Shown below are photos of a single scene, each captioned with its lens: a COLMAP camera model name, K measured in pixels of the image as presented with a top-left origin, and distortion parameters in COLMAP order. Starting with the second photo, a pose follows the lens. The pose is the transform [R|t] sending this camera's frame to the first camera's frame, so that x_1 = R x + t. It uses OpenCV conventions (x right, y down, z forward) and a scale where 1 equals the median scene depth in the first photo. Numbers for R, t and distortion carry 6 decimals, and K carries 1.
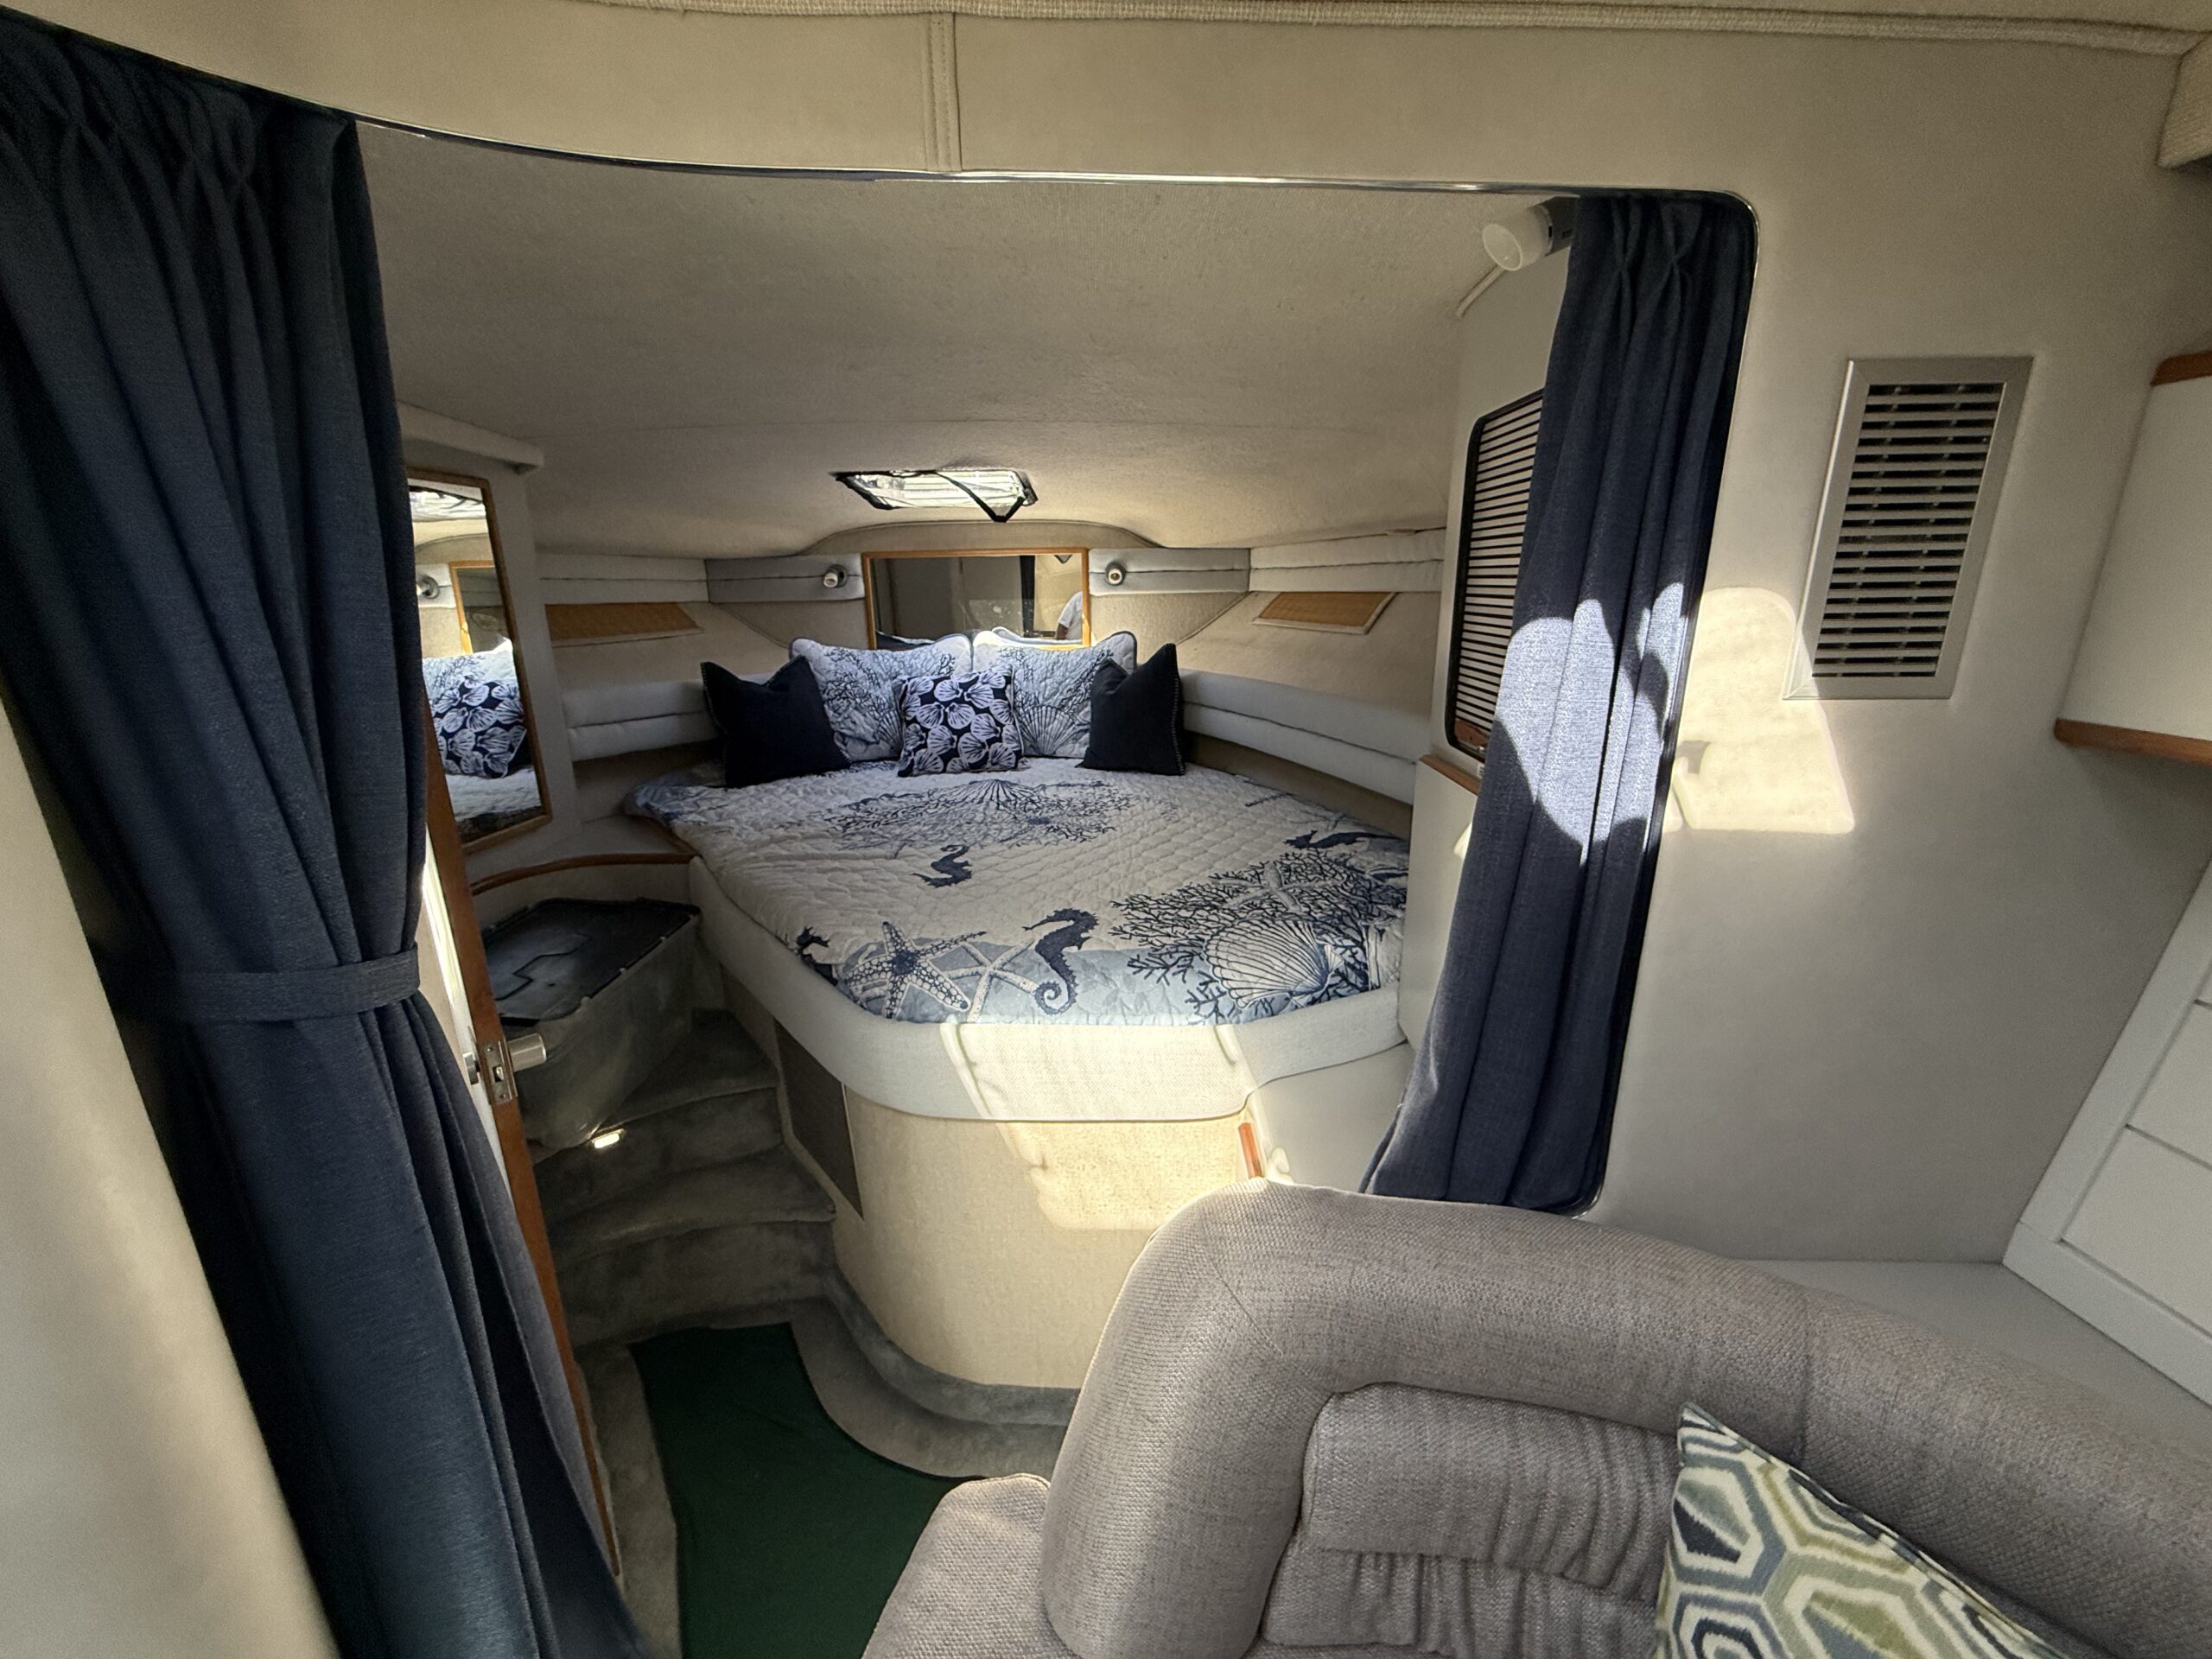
lens RADIAL K [[884.1, 0, 1107.3], [0, 884.1, 823.7], [0, 0, 1]] dist [0.000687, -0.000425]
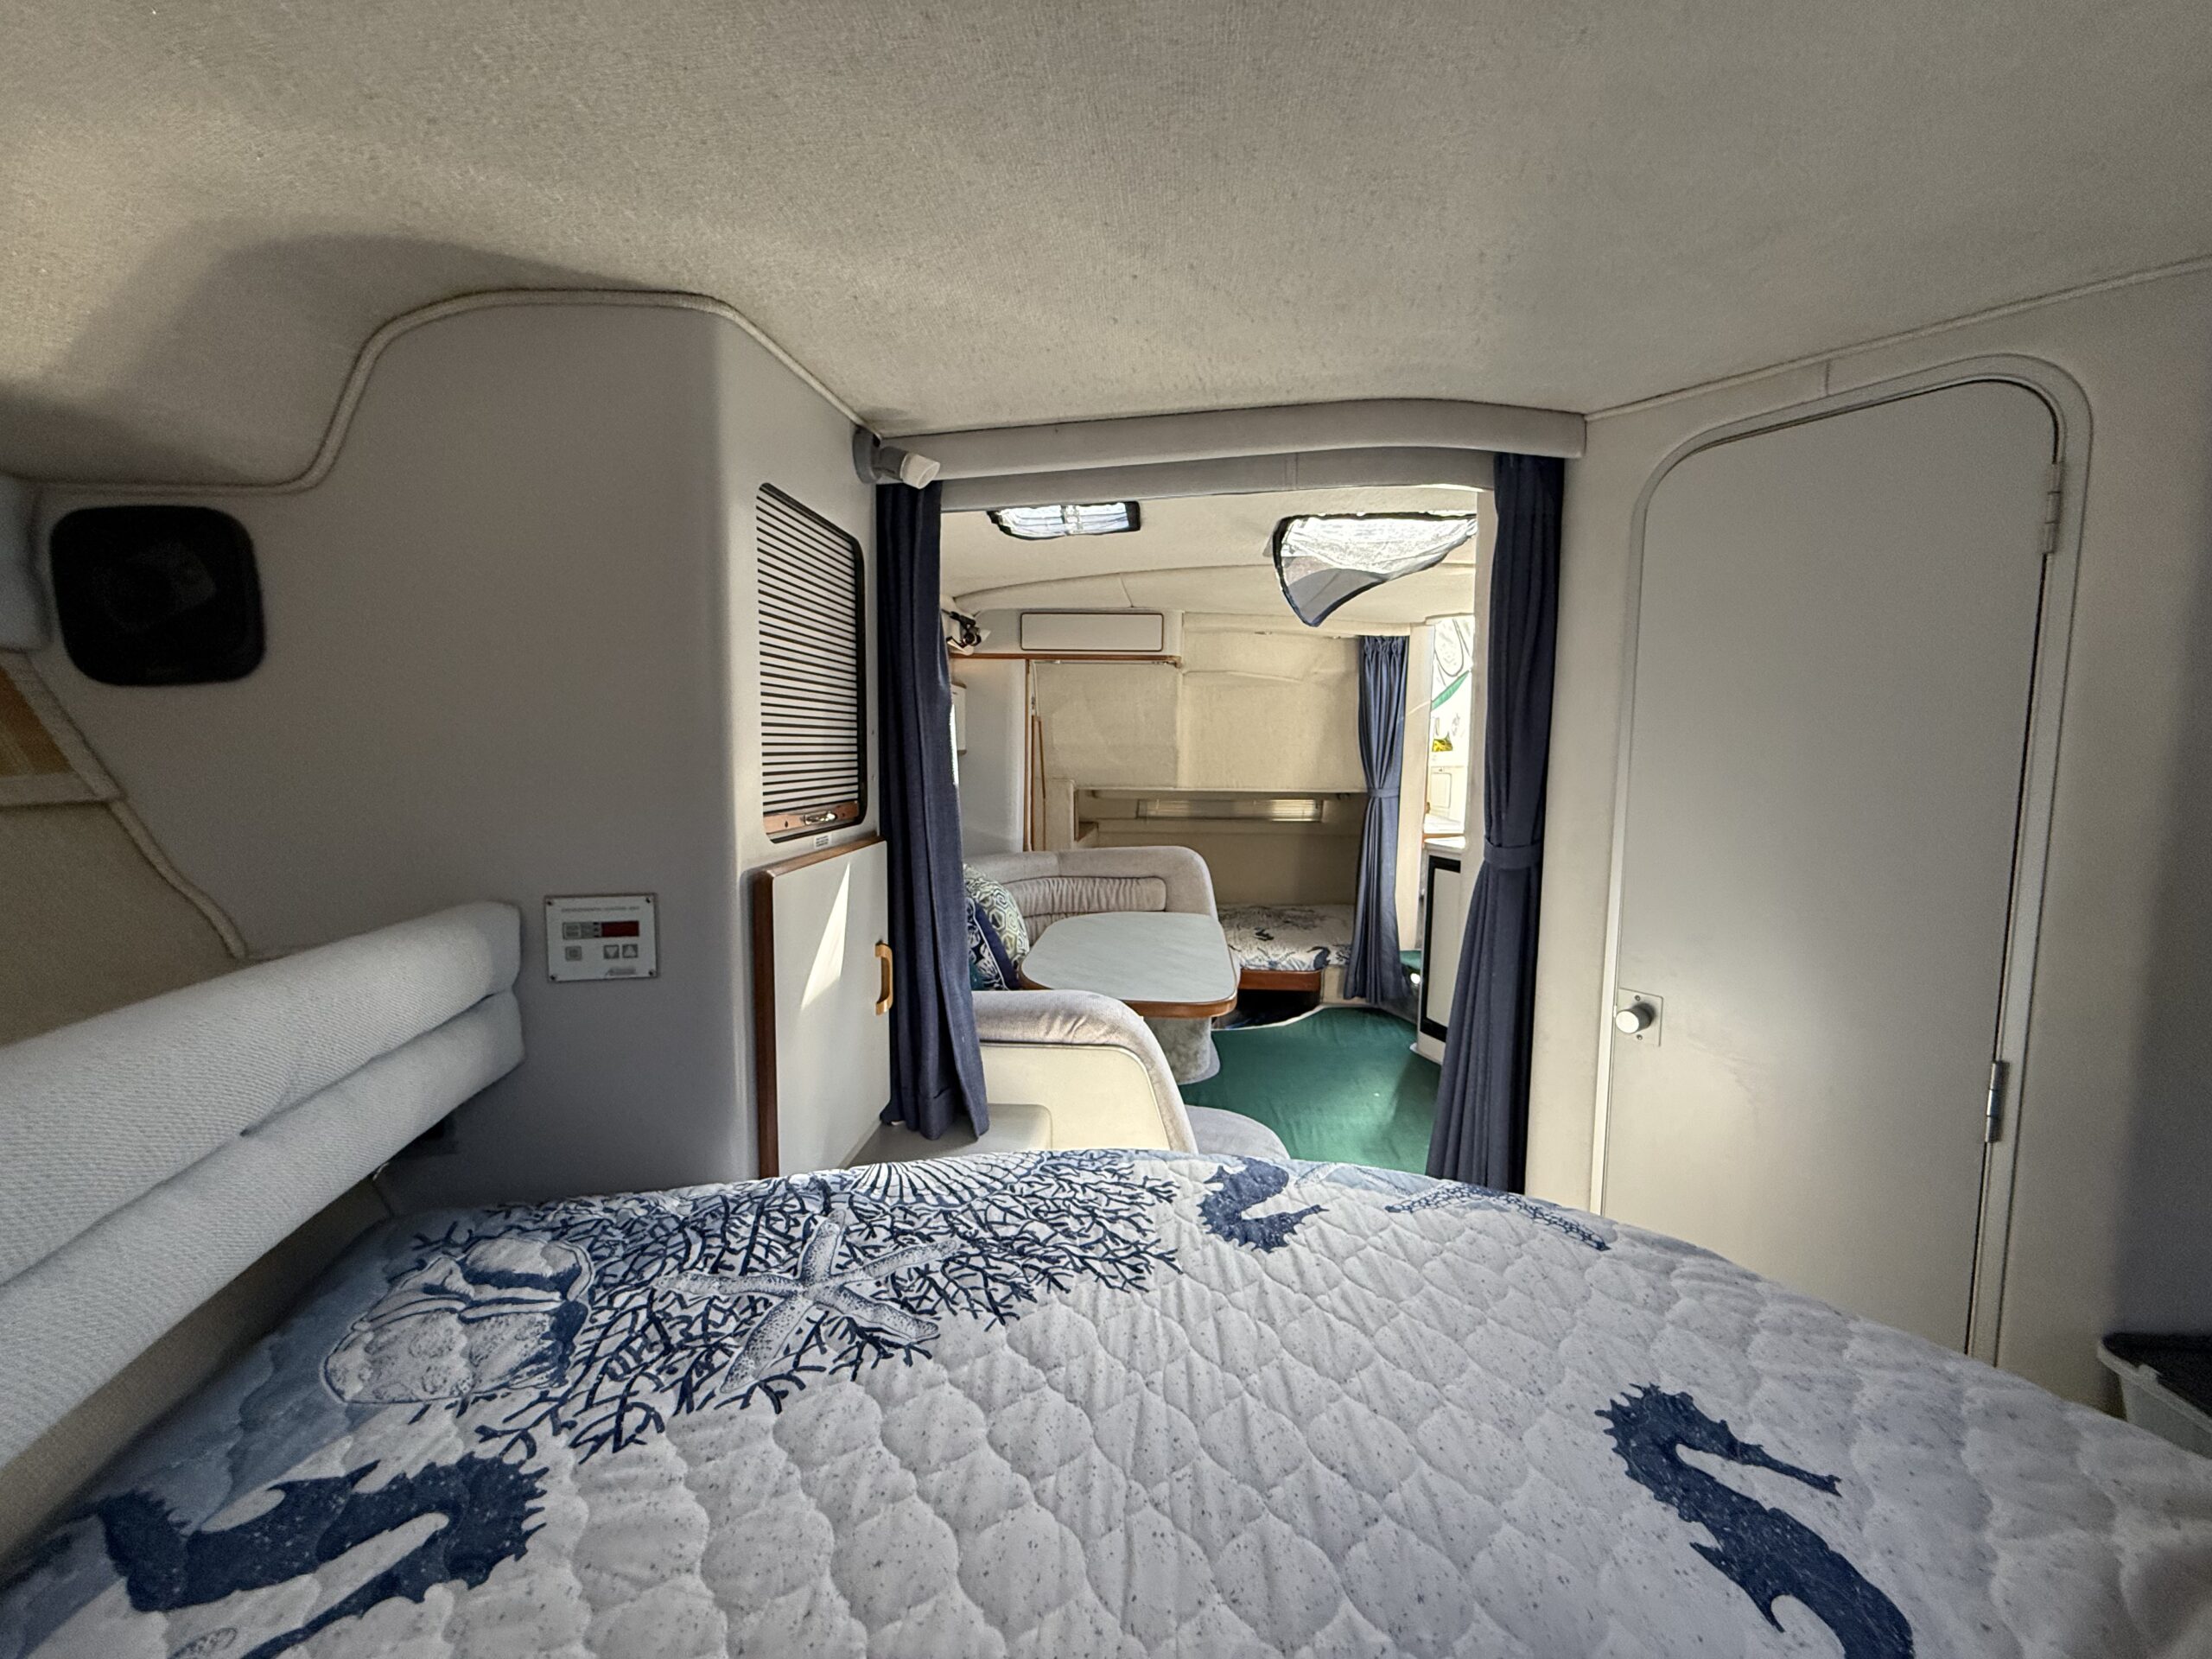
lens RADIAL K [[884.1, 0, 1107.1], [0, 884.1, 823.4], [0, 0, 1]] dist [0.000687, -0.000425]
pose [[-0.999441, 0.004781, 0.033080, 0.016231], [0.015978, 0.937647, 0.347222, -0.180406], [-0.029357, 0.347556, -0.937199, 0.808875]]
